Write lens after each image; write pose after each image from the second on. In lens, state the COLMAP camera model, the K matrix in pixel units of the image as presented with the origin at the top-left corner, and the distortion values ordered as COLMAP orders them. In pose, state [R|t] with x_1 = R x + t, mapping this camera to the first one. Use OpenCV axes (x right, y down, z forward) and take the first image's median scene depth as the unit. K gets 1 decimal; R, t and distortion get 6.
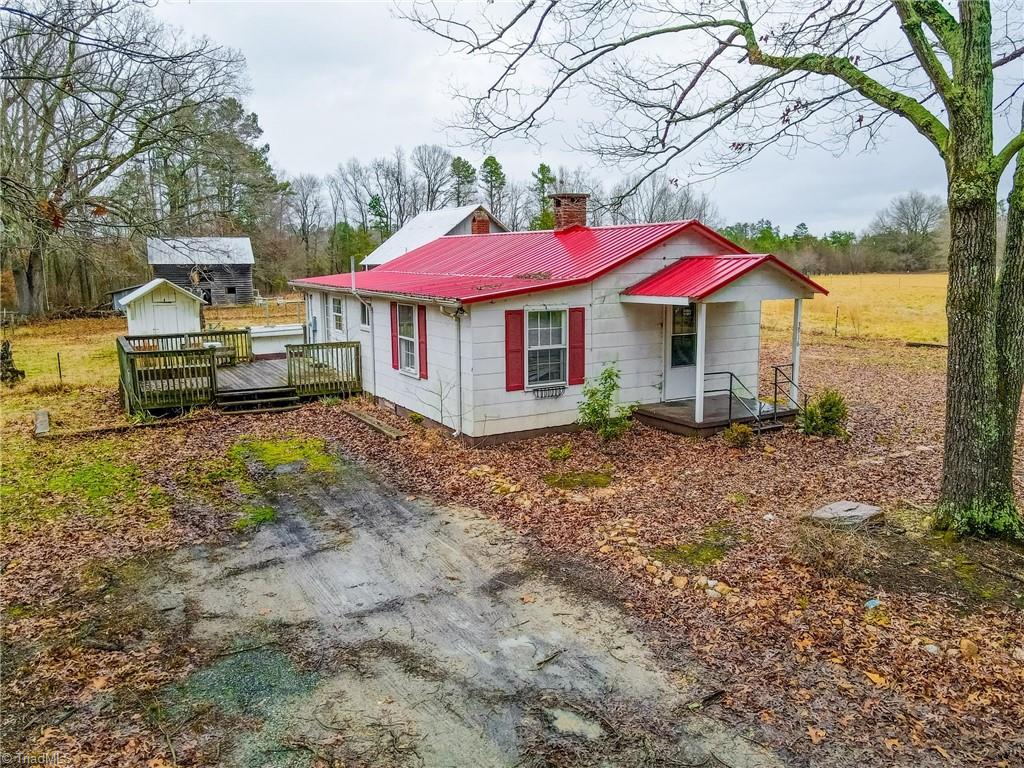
lens RADIAL K [[753.1, 0, 517.3], [0, 753.1, 382.0], [0, 0, 1]] dist [0.005009, 0.048124]
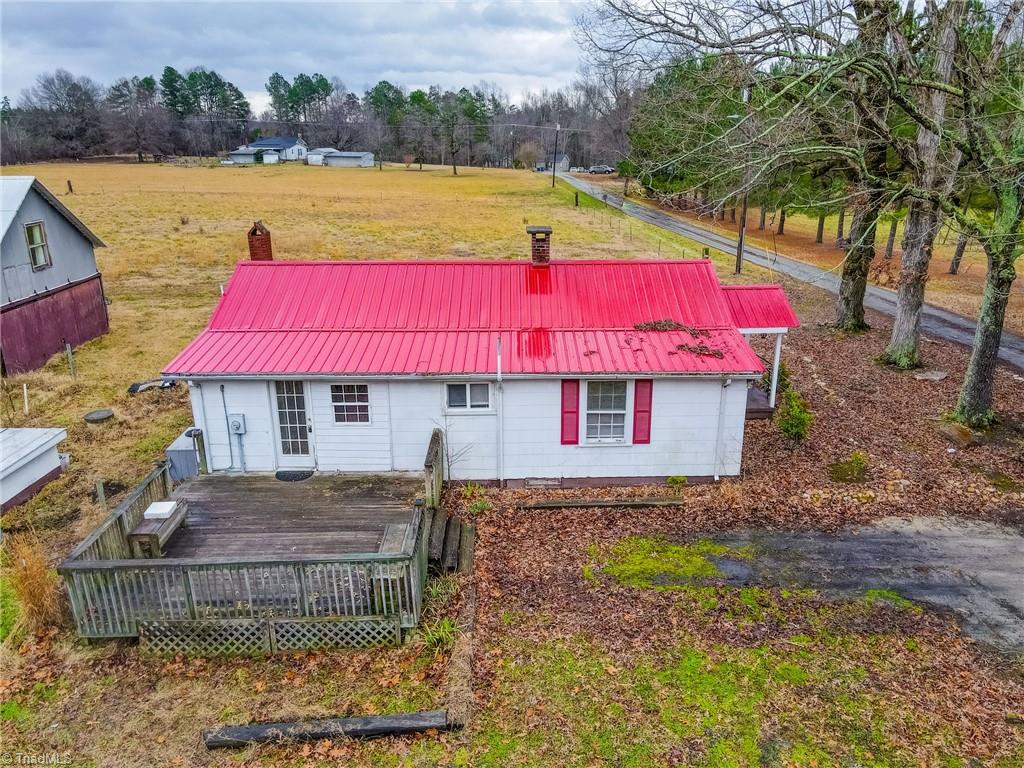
lens RADIAL K [[753.1, 0, 517.3], [0, 753.1, 382.0], [0, 0, 1]] dist [0.005009, 0.048124]
pose [[0.484155, -0.273863, 0.831019, -0.121971], [0.138017, 0.961769, 0.236543, -0.041286], [-0.864029, 0.000172, 0.503443, 0.070829]]
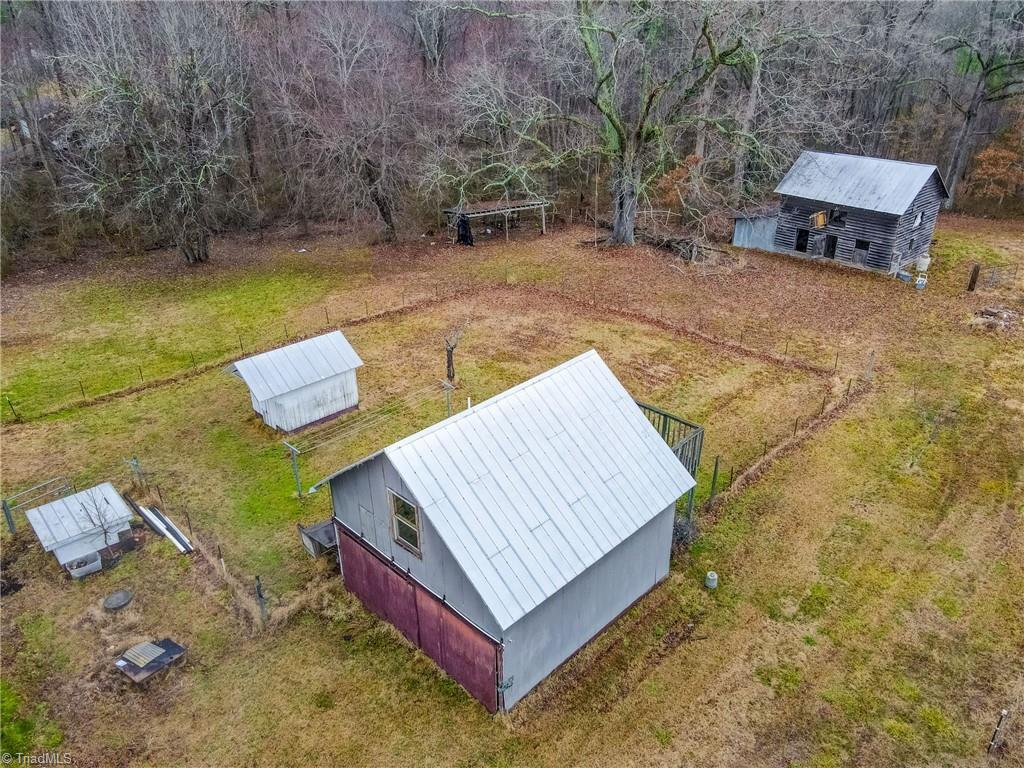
lens RADIAL K [[753.1, 0, 517.3], [0, 753.1, 382.0], [0, 0, 1]] dist [0.005009, 0.048124]
pose [[0.270569, 0.438752, -0.856907, 0.091923], [-0.150705, 0.898437, 0.412431, -0.124011], [0.950831, 0.017549, 0.309211, 0.244842]]
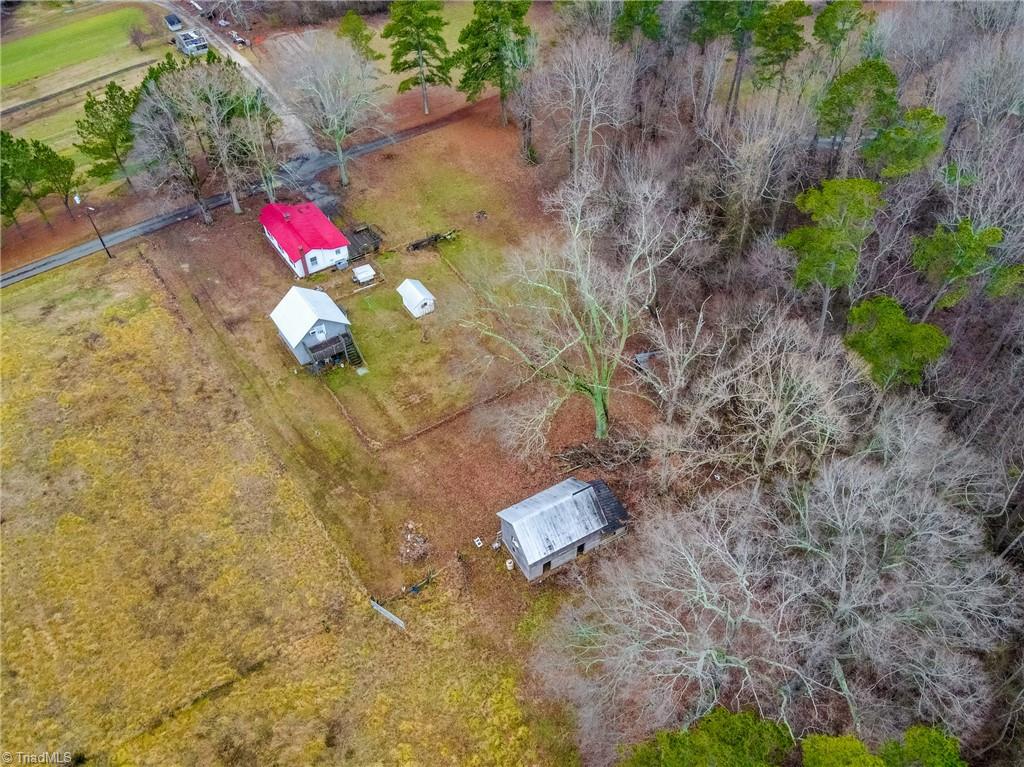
lens RADIAL K [[753.1, 0, 517.3], [0, 753.1, 381.5], [0, 0, 1]] dist [0.005009, 0.048124]
pose [[-0.996103, 0.068625, -0.055393, -0.167016], [-0.006402, 0.570174, 0.821499, -0.558324], [0.087959, 0.818653, -0.567513, 0.724642]]
